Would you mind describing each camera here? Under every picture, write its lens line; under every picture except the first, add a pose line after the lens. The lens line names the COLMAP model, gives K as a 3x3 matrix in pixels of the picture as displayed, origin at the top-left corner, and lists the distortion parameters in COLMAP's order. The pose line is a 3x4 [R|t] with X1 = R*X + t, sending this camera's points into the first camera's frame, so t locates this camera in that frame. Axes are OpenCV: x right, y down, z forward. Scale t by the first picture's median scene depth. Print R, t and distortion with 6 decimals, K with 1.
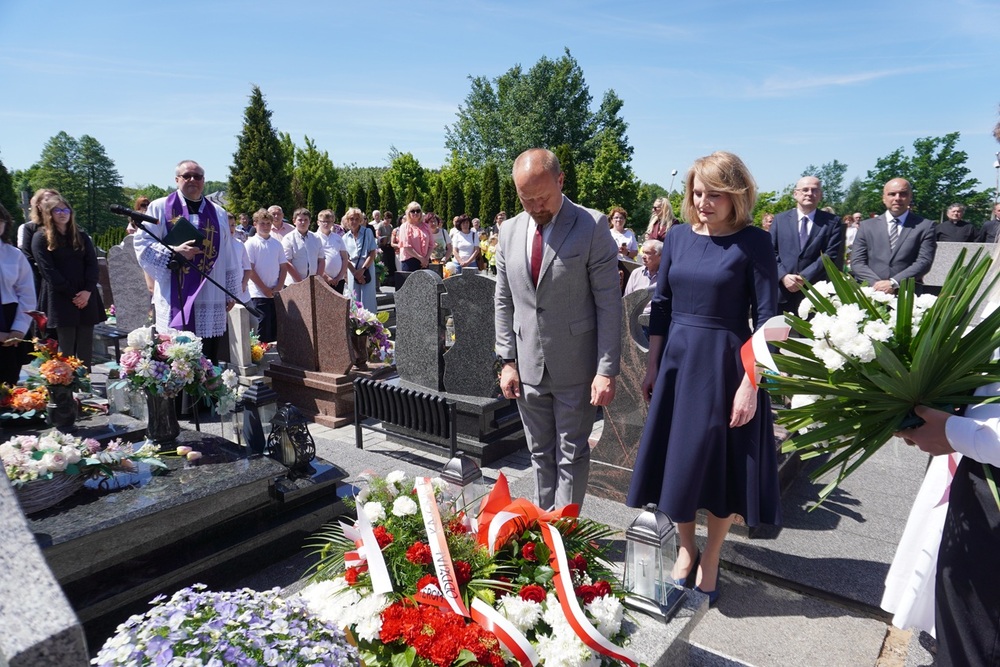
lens RADIAL K [[679.8, 0, 500.2], [0, 679.8, 332.1], [0, 0, 1]] dist [-0.030700, 0.014288]
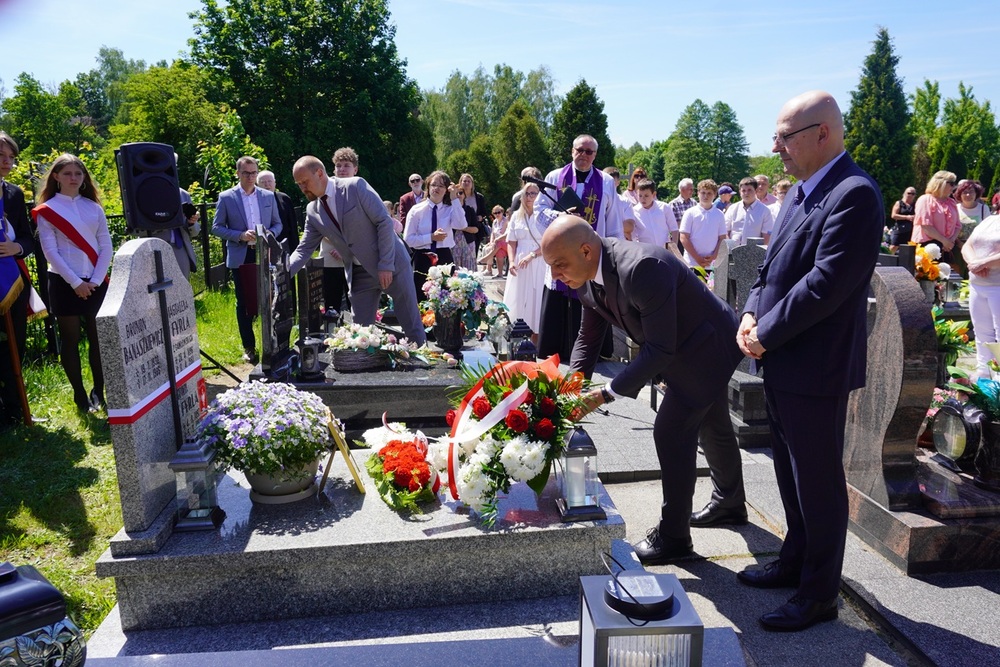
lens RADIAL K [[815.6, 0, 494.8], [0, 815.6, 339.7], [0, 0, 1]] dist [-0.008268, -0.005498]
pose [[0.686696, 0.130768, -0.715087, 0.070973], [-0.120832, 0.990536, 0.065105, 0.002270], [0.716832, 0.041698, 0.695997, -0.007071]]
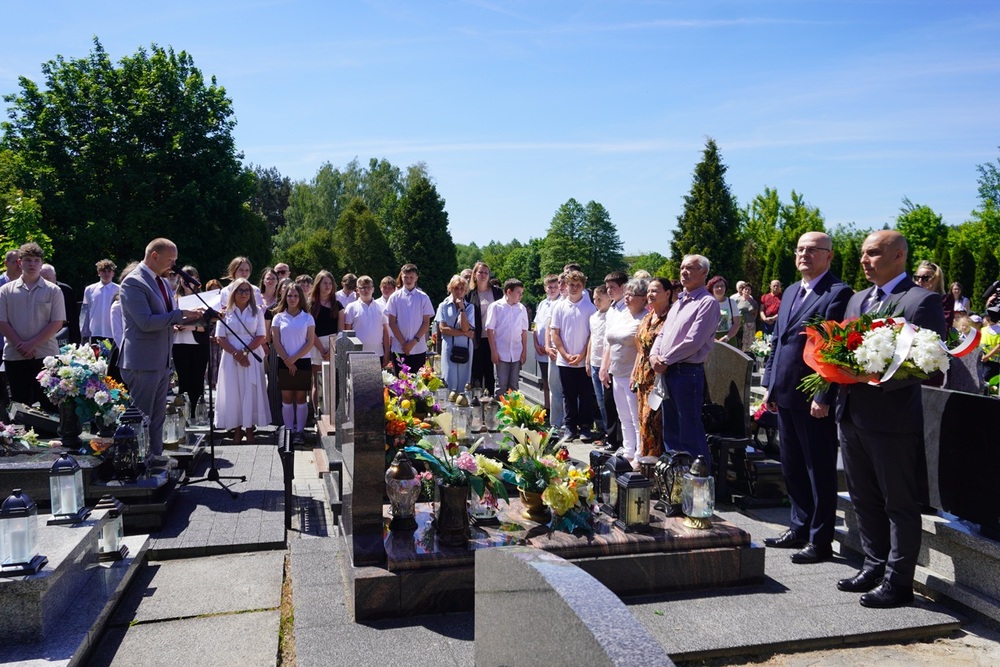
lens RADIAL K [[855.5, 0, 505.6], [0, 855.5, 339.4], [0, 0, 1]] dist [-0.010193, 0.016505]
pose [[0.783604, 0.048633, -0.619354, 0.127905], [-0.116548, 0.990739, -0.069660, -0.002165], [0.610230, 0.126770, 0.782016, 0.013863]]
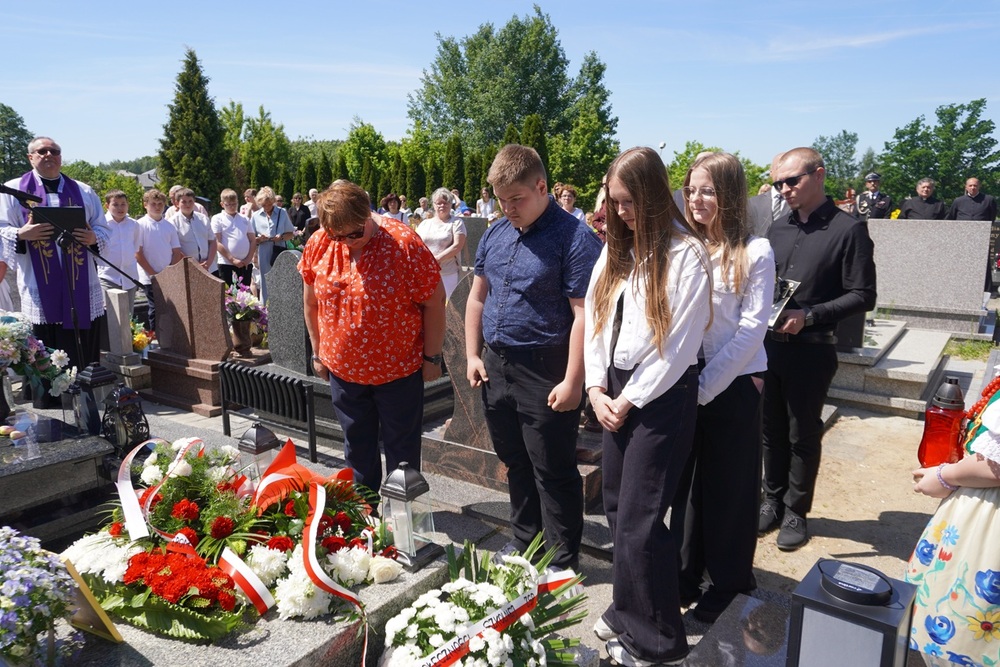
lens RADIAL K [[767.1, 0, 500.5], [0, 767.1, 328.2], [0, 0, 1]] dist [-0.023998, 0.010960]
pose [[0.999714, -0.007979, 0.022528, 0.023166], [0.007897, 0.999962, 0.003714, 0.002530], [-0.022556, -0.003535, 0.999739, -0.013990]]
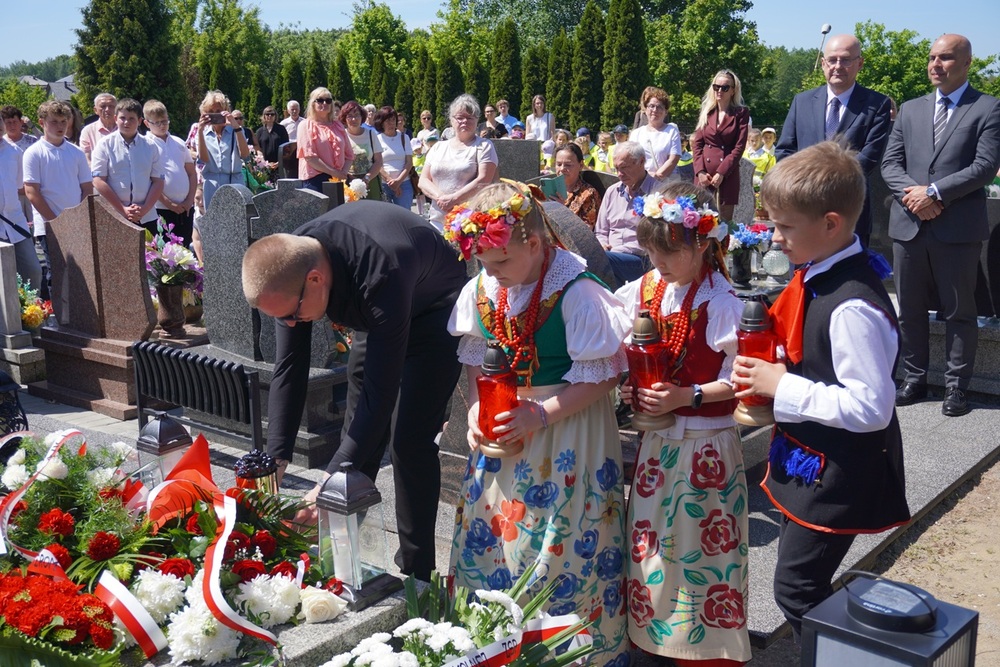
lens RADIAL K [[1149.1, 0, 502.2], [0, 1149.1, 329.2], [0, 0, 1]] dist [0.005255, 0.000000]
pose [[0.998827, -0.004110, -0.048239, 0.031054], [0.005086, 0.999785, 0.020125, 0.004756], [0.048145, -0.020347, 0.998633, -0.021409]]
